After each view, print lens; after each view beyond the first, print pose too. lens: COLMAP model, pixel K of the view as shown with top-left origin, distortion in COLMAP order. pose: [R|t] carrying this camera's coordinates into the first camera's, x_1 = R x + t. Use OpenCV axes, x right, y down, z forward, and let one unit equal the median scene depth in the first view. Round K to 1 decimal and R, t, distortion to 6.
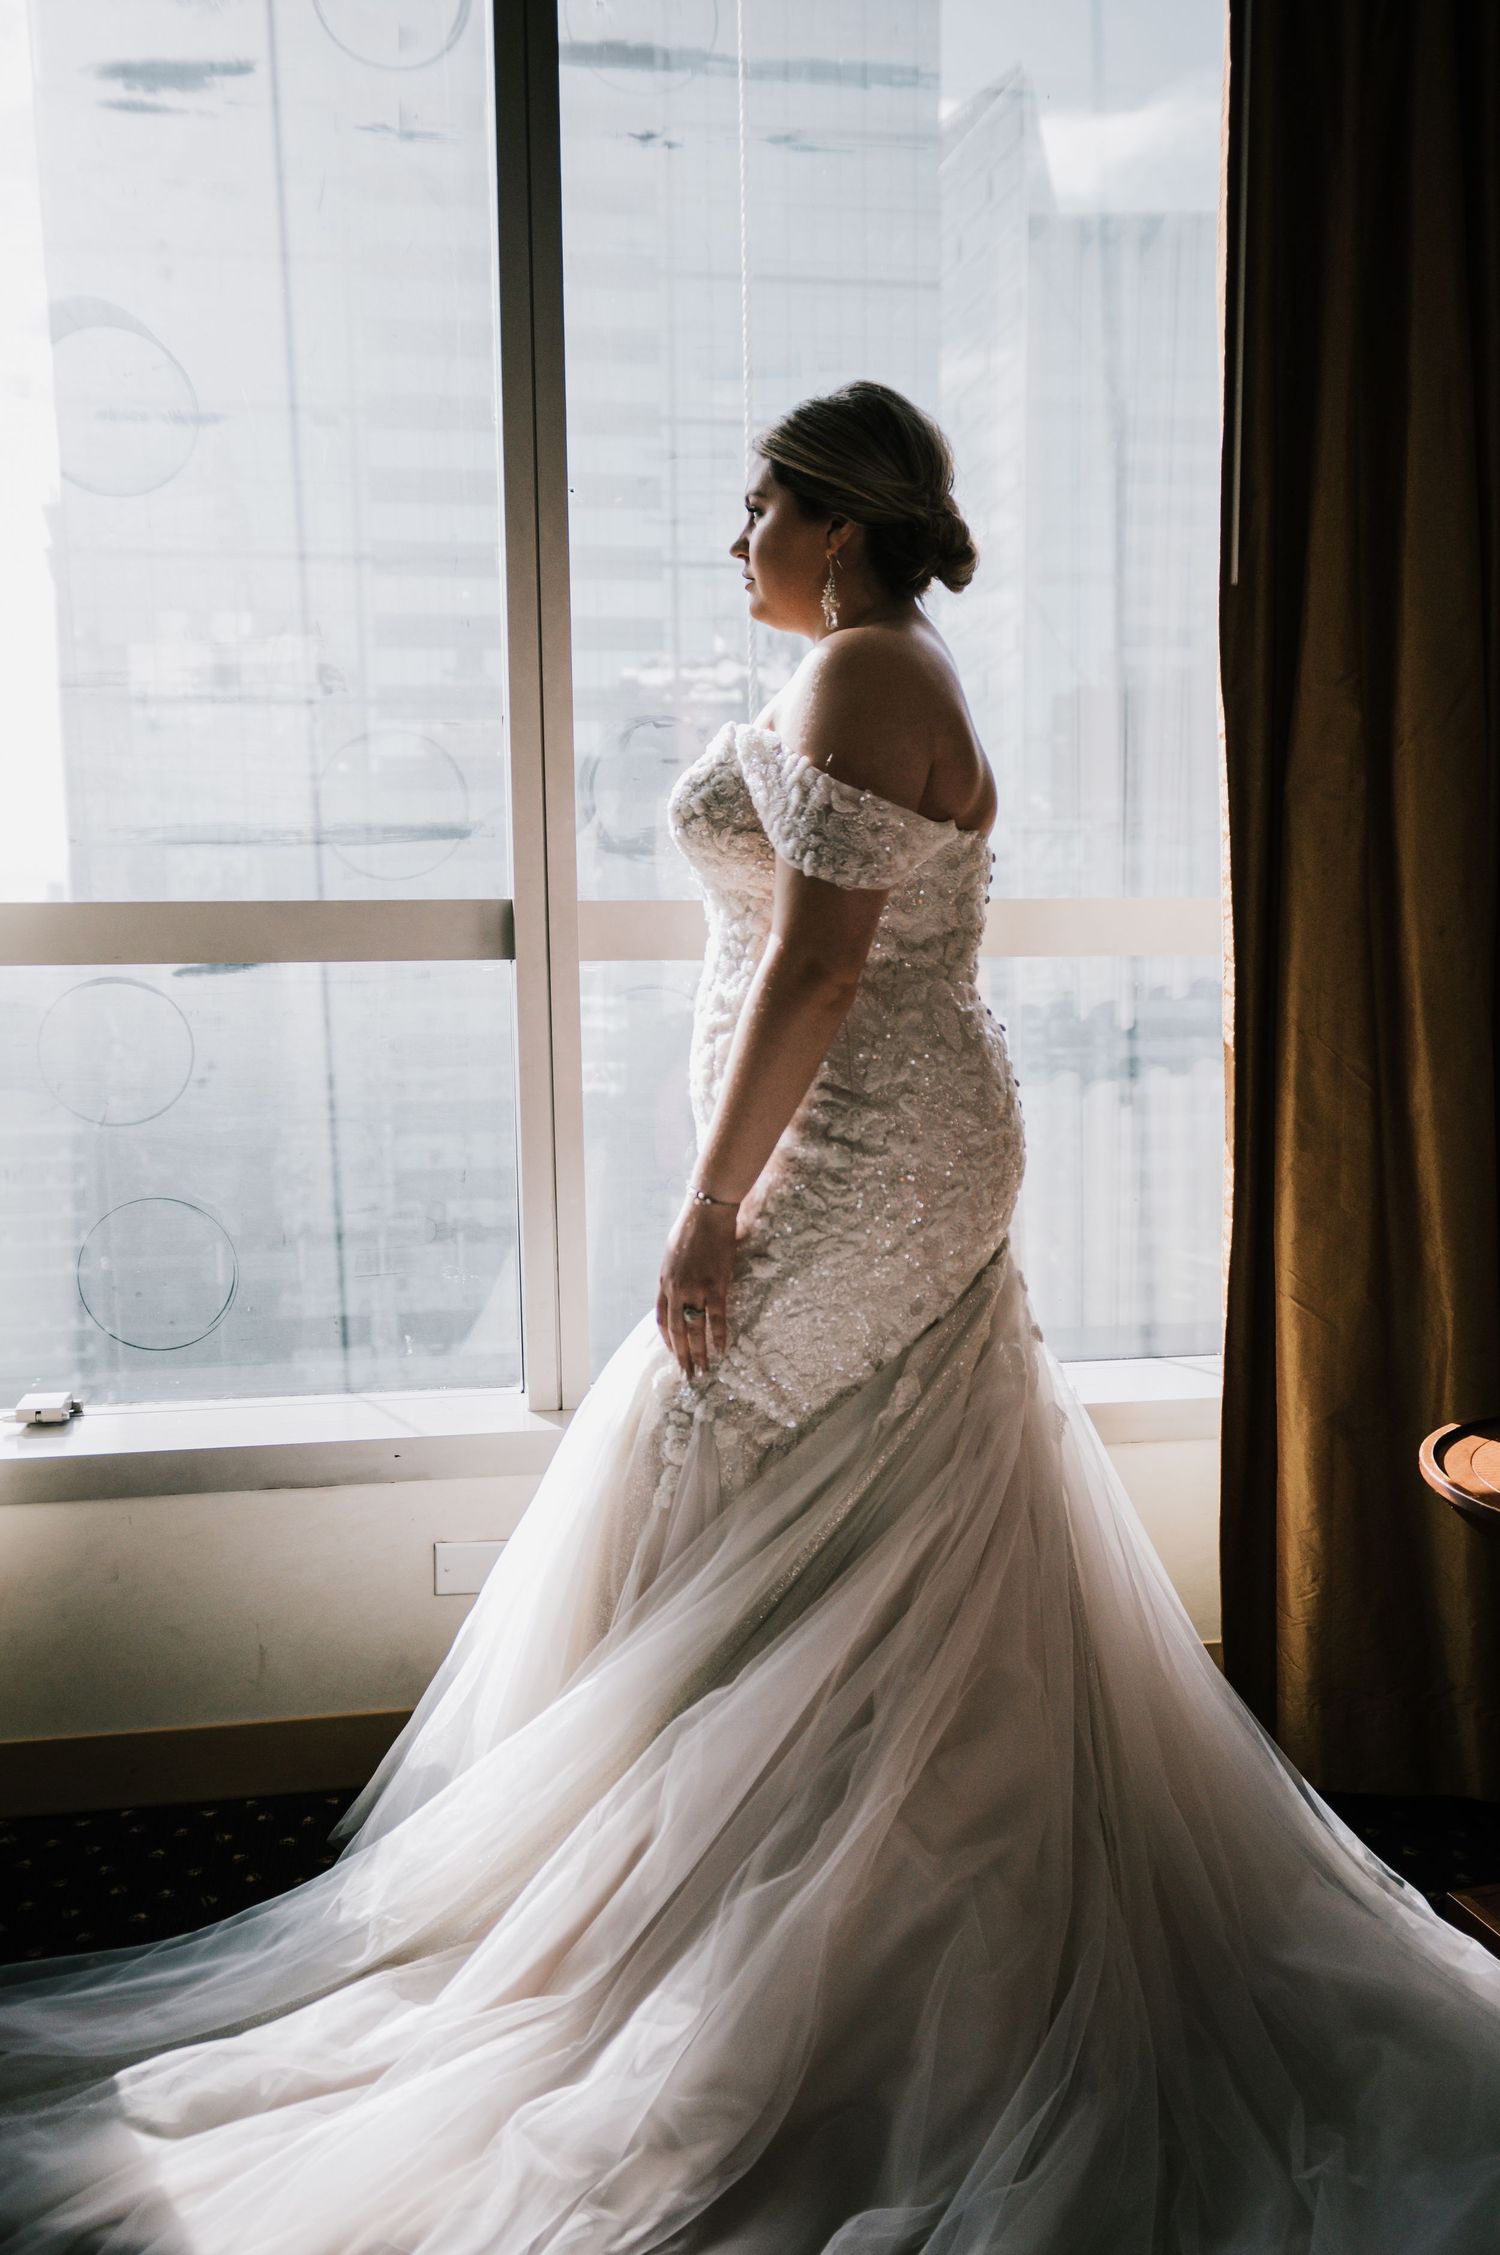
lens RADIAL K [[1907.3, 0, 744.0], [0, 1907.3, 1168.9], [0, 0, 1]] dist [0.000465, 0.001866]
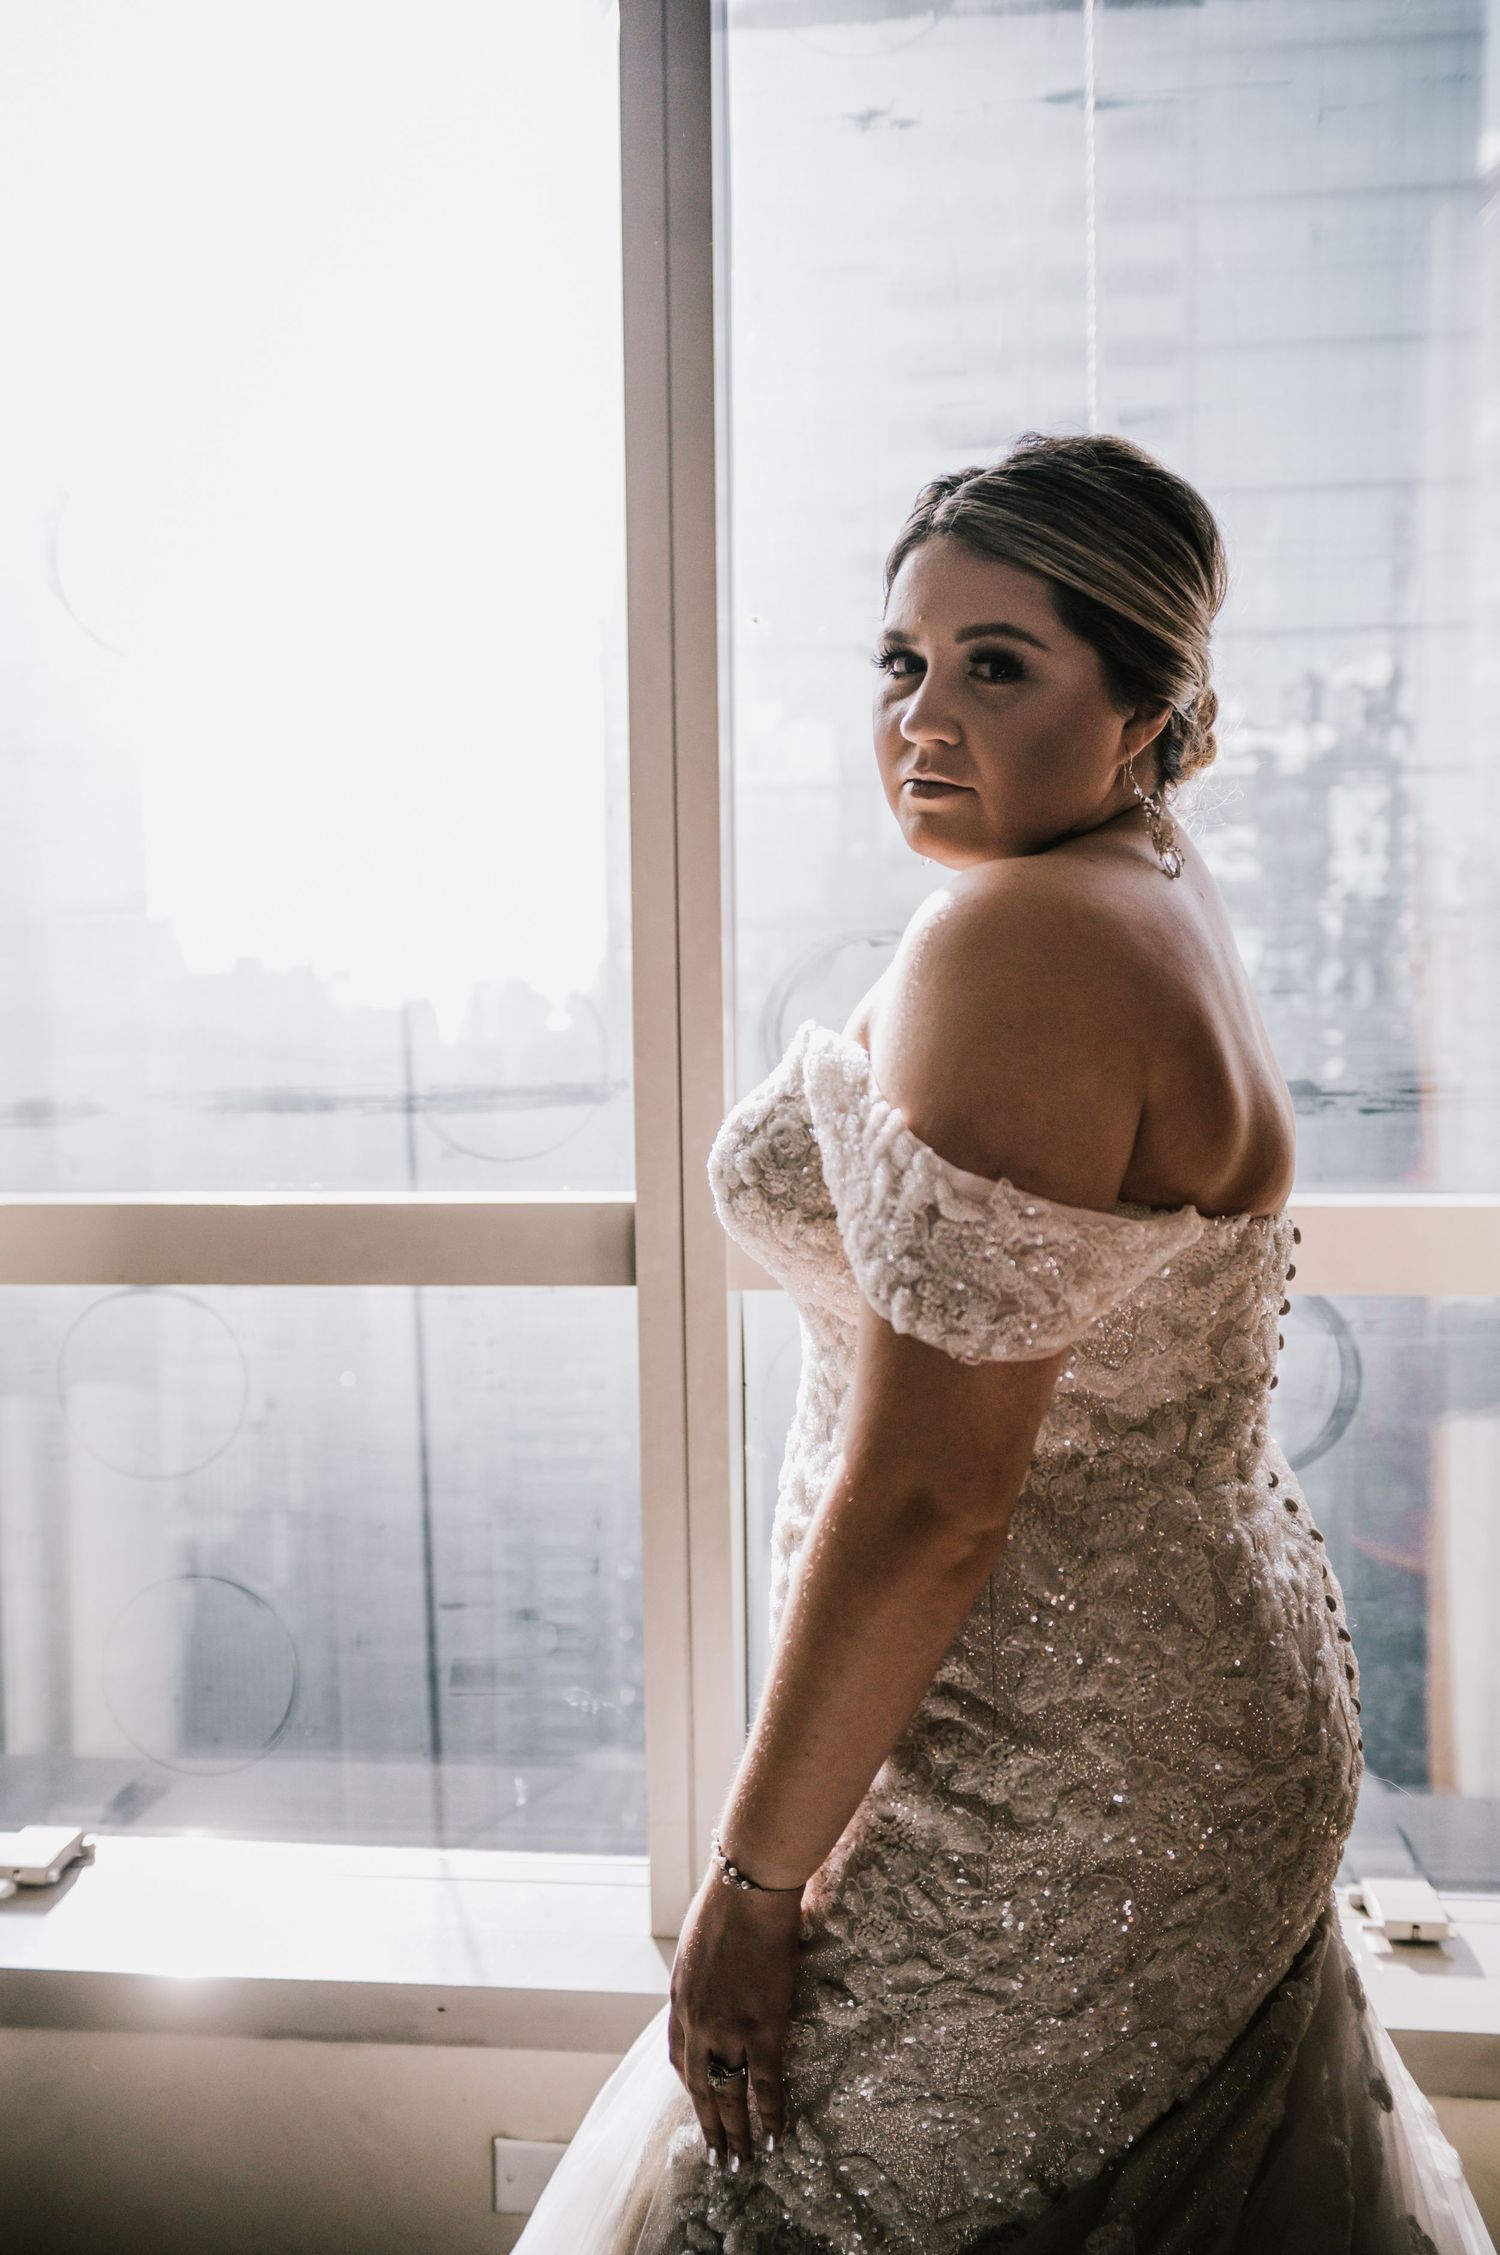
lens RADIAL K [[1868.0, 0, 705.6], [0, 1868.0, 1148.2], [0, 0, 1]] dist [-0.000056, 0.000333]
pose [[0.962880, 0.003206, -0.269911, 0.117590], [-0.012971, 0.999324, -0.034403, -0.177218], [0.269618, 0.036627, 0.962270, 0.448658]]
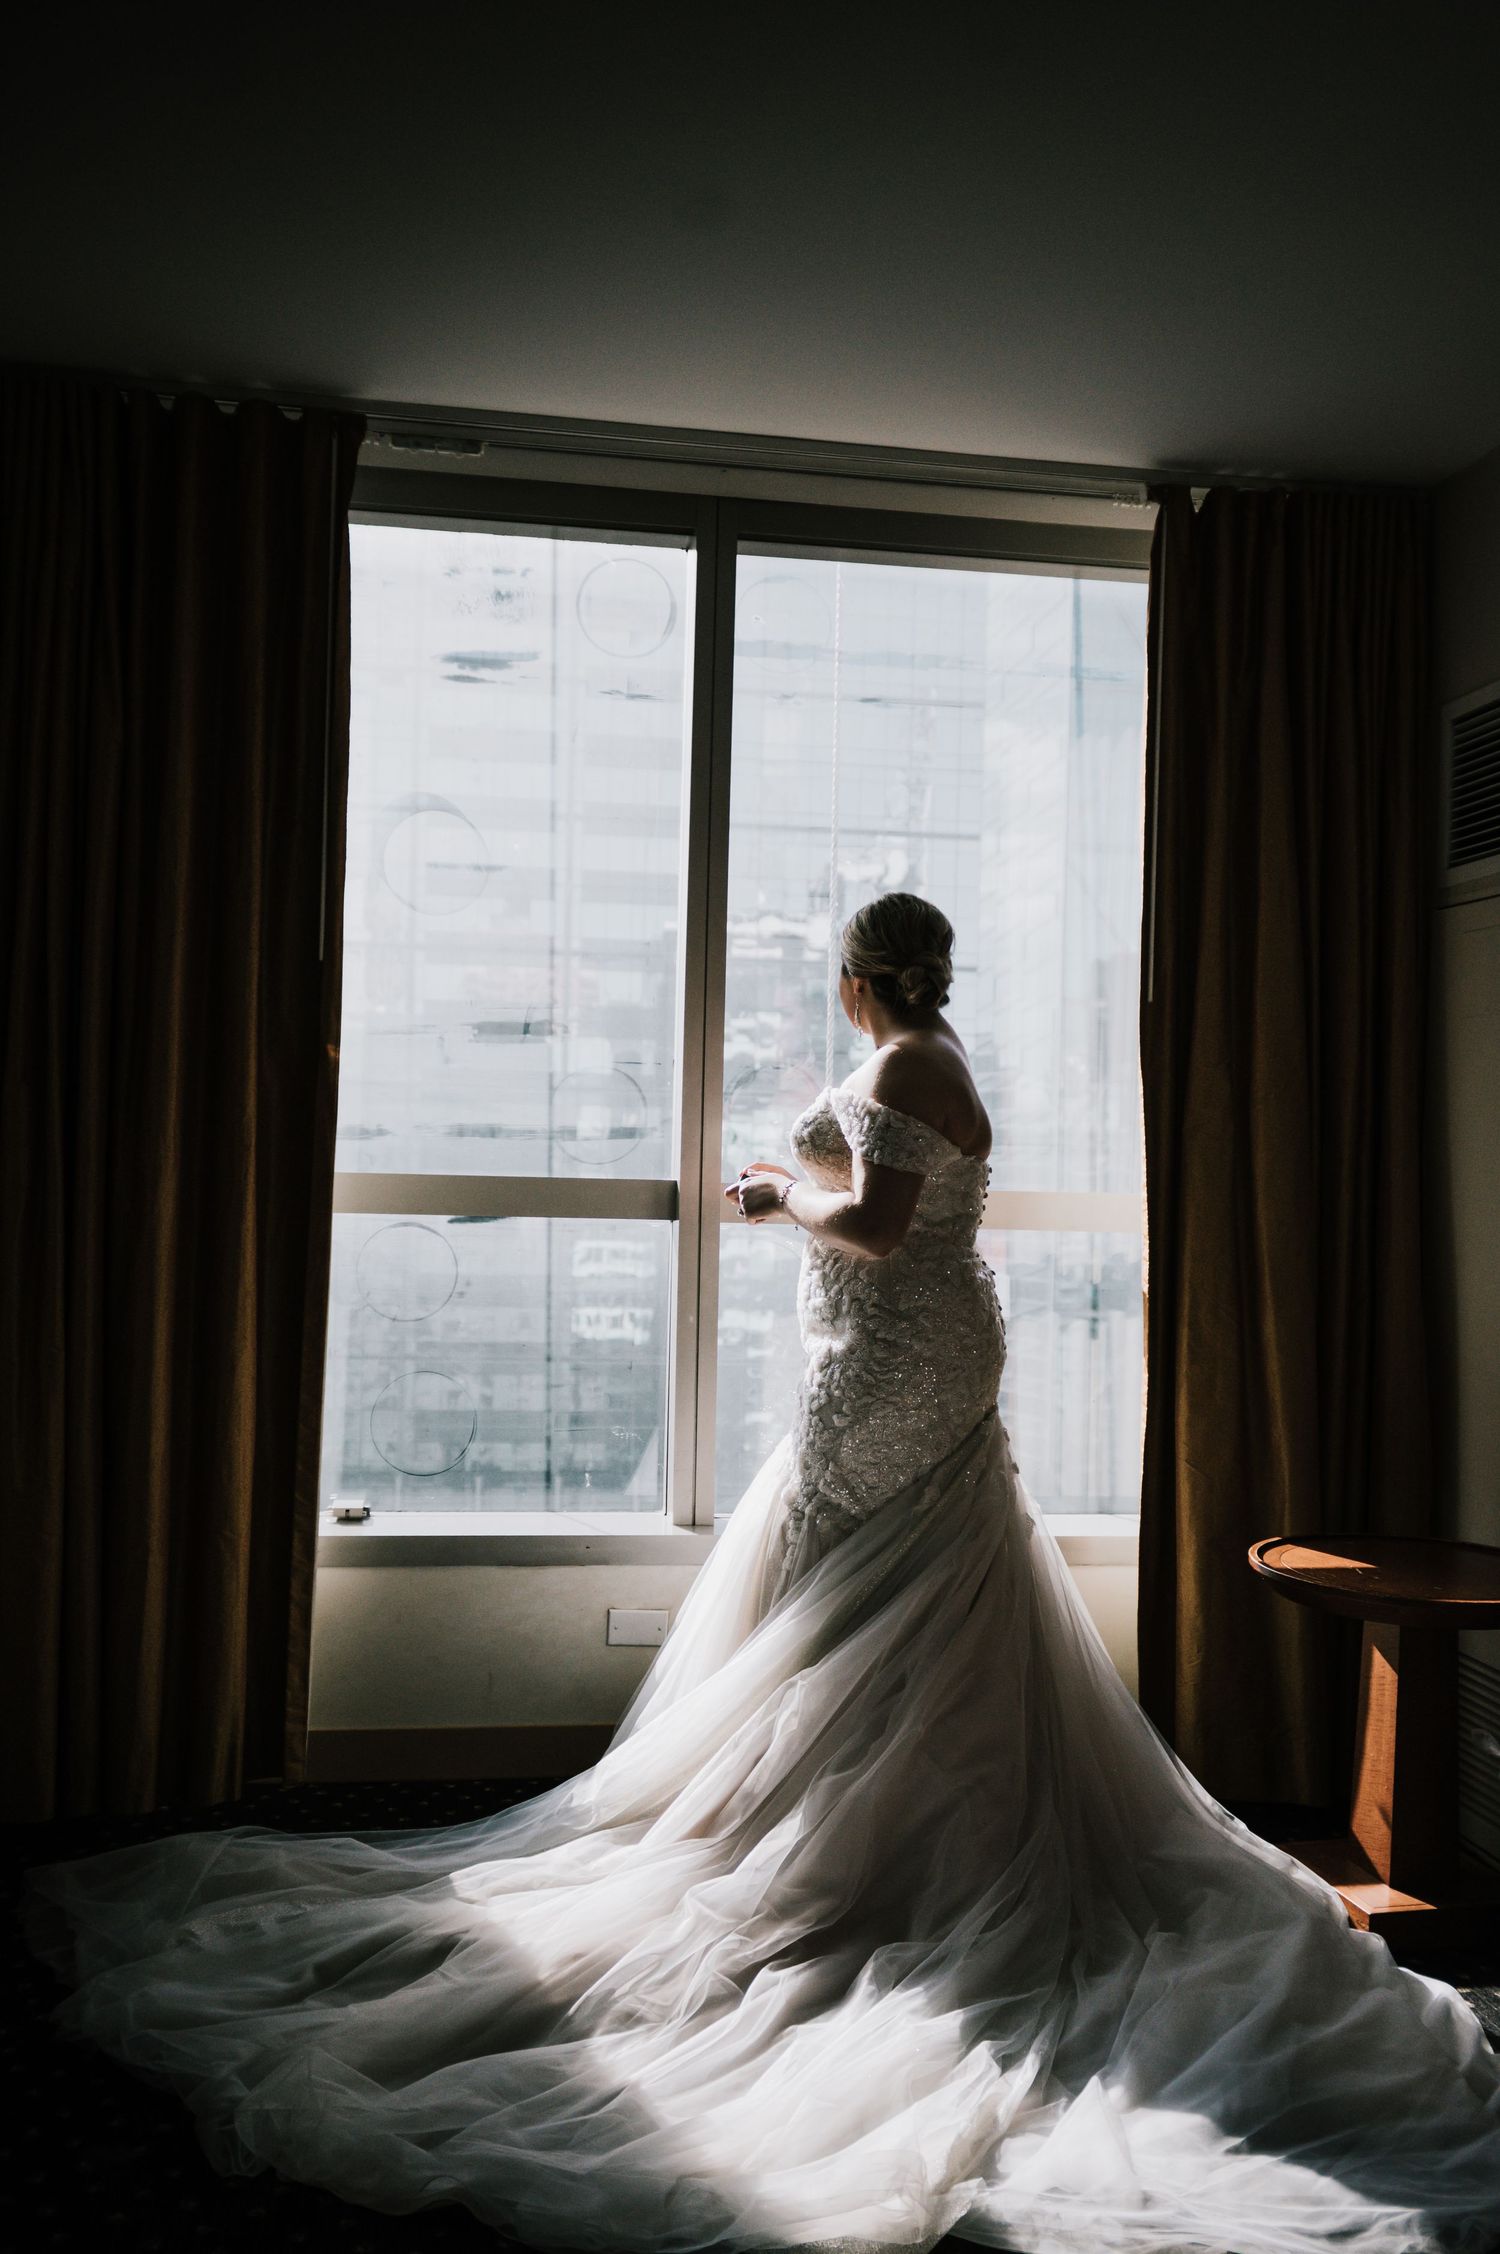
lens RADIAL K [[2048.9, 0, 748.1], [0, 2048.9, 1189.8], [0, 0, 1]] dist [0.060318, 0.002819]
pose [[0.999288, 0.035914, -0.011526, -0.057584], [-0.037064, 0.991651, -0.123512, 0.080206], [0.006994, 0.123851, 0.992276, -0.762543]]
